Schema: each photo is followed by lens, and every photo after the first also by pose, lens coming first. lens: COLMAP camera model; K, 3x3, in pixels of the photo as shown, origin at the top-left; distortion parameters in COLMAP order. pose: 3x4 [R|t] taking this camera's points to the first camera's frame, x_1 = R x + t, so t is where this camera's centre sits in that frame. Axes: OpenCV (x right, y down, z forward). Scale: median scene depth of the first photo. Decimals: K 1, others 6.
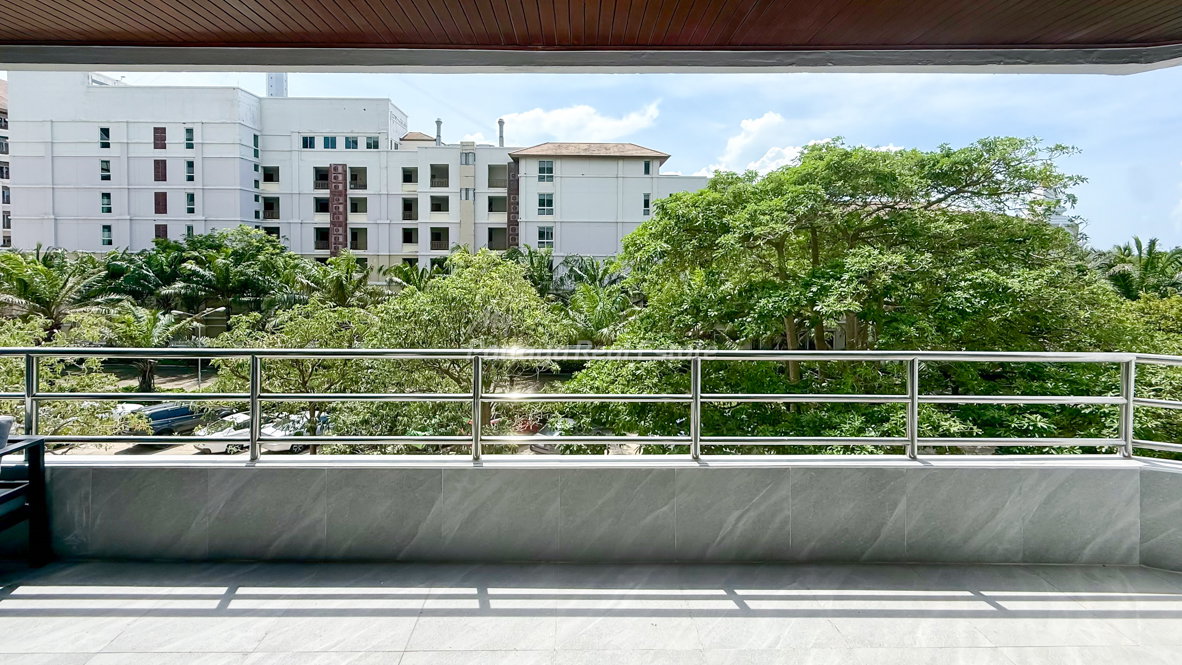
lens RADIAL K [[456.8, 0, 624.7], [0, 456.8, 265.8], [0, 0, 1]] dist [0.001981, -0.000005]
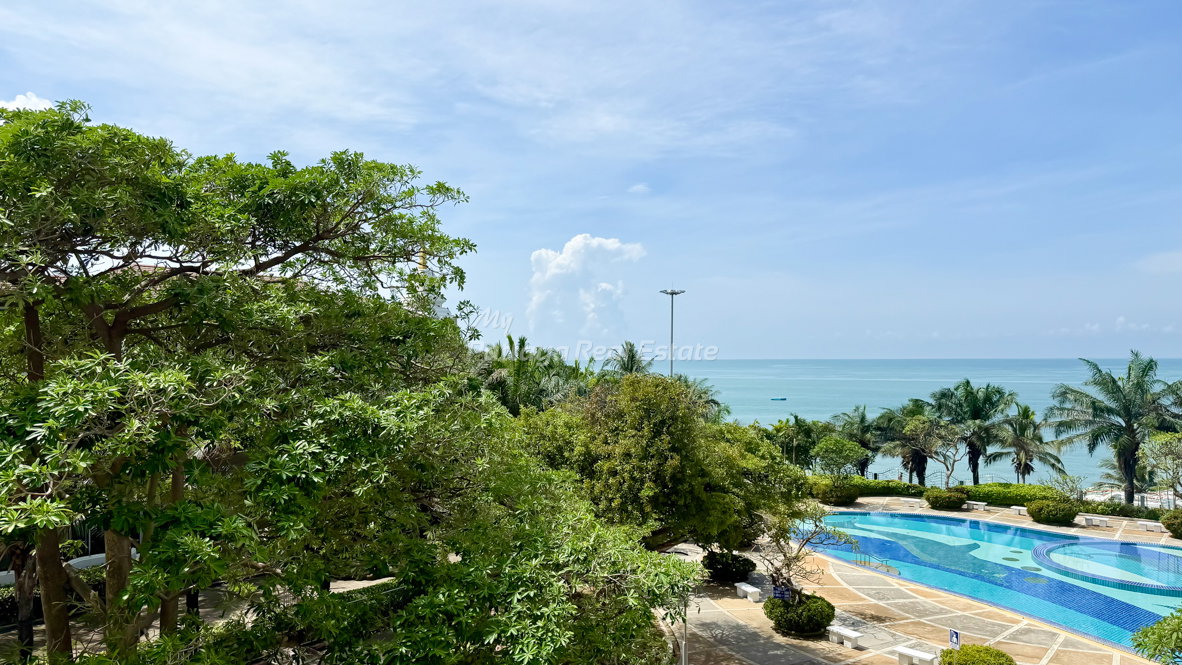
lens RADIAL K [[825.2, 0, 588.7], [0, 825.2, 337.0], [0, 0, 1]] dist [0.006330, -0.004745]
pose [[0.593869, 0.011398, 0.804481, 0.167323], [0.032384, 0.998751, -0.038056, -0.010404], [-0.803909, 0.048653, 0.592758, 0.185068]]
